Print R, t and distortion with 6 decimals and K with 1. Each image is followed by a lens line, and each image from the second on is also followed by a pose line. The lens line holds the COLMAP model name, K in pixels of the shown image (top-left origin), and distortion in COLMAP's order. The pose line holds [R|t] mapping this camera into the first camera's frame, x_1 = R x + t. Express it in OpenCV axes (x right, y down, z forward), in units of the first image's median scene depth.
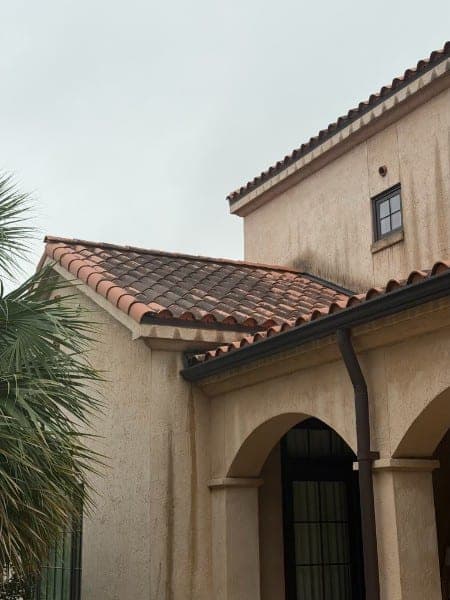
lens RADIAL K [[860.4, 0, 224.8], [0, 860.4, 289.4], [0, 0, 1]] dist [-0.004898, 0.011841]
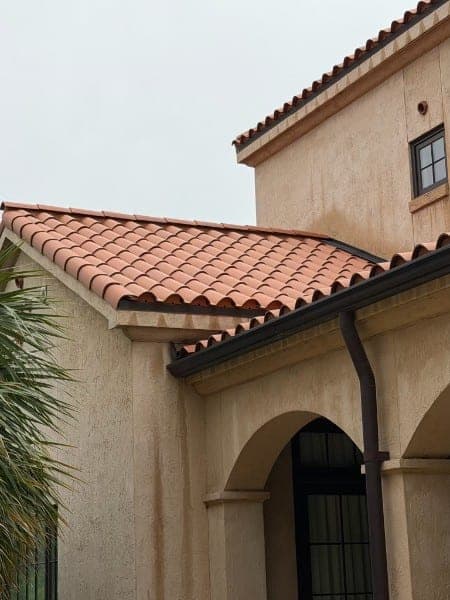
lens RADIAL K [[1201.5, 0, 225.0], [0, 1201.5, 300.0], [0, 0, 1]] dist [-0.046185, -0.201914]
pose [[0.999260, -0.025713, -0.028608, 0.038853], [0.026812, 0.998890, 0.038718, -0.011536], [0.027580, -0.039456, 0.998841, -0.152902]]
